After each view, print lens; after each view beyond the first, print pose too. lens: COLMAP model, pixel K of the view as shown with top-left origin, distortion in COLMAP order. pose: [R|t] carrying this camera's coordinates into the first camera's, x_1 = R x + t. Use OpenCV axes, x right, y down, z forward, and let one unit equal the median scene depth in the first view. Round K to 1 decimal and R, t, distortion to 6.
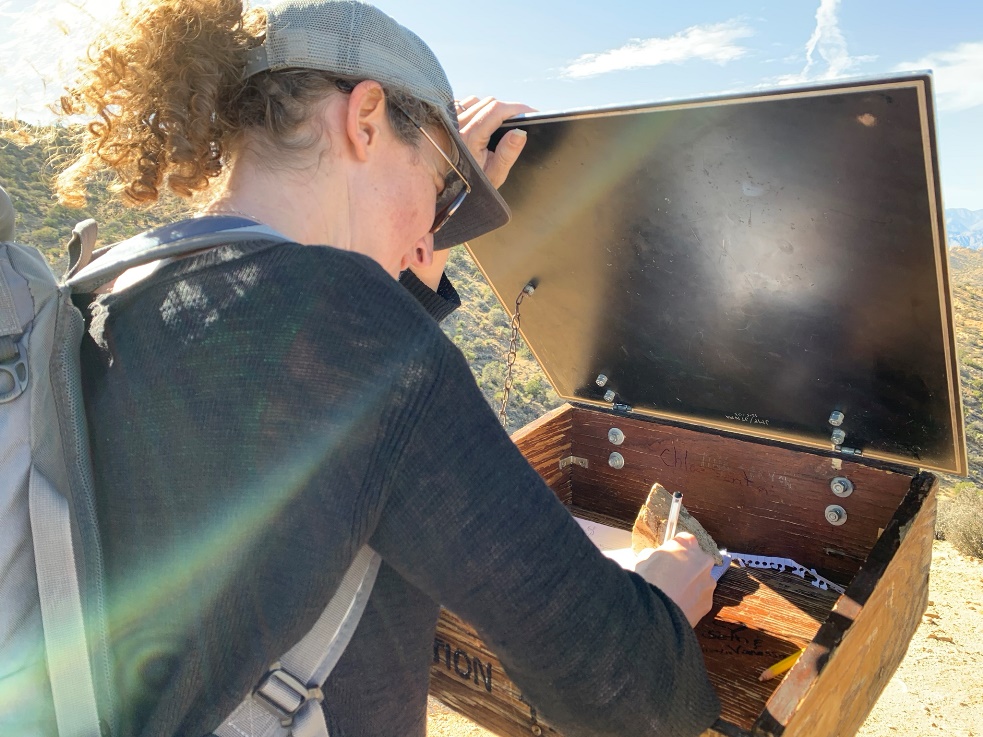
lens RADIAL K [[733.6, 0, 492.3], [0, 733.6, 365.2], [0, 0, 1]] dist [-0.005404, -0.001230]
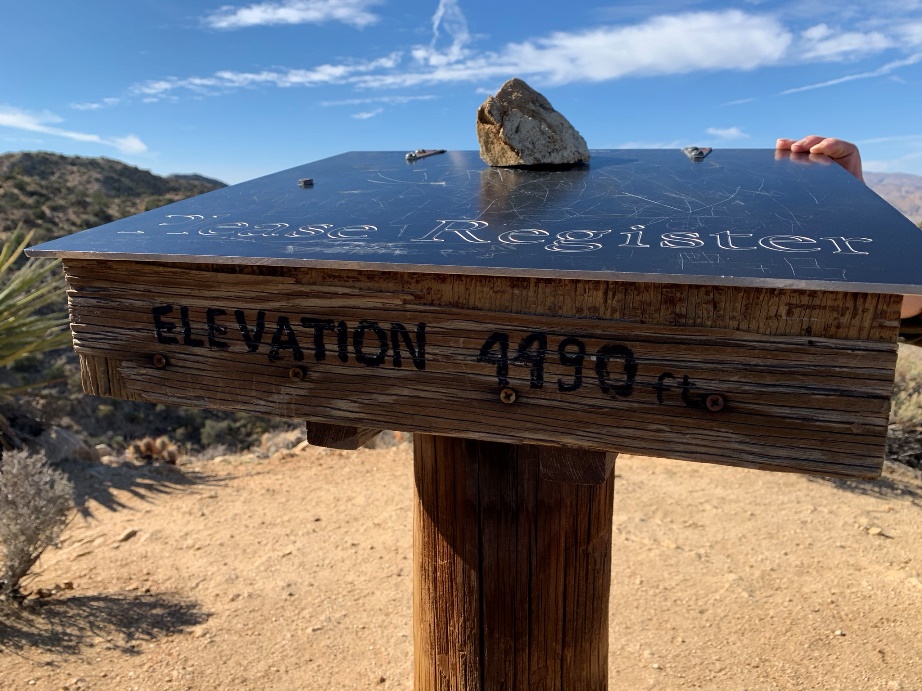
lens RADIAL K [[688.0, 0, 464.8], [0, 688.0, 349.1], [0, 0, 1]] dist [-0.005404, -0.001230]
pose [[0.903956, -0.077676, 0.420511, -0.065347], [0.061524, 0.996757, 0.051864, 0.111799], [-0.423176, -0.021011, 0.905804, 0.115925]]
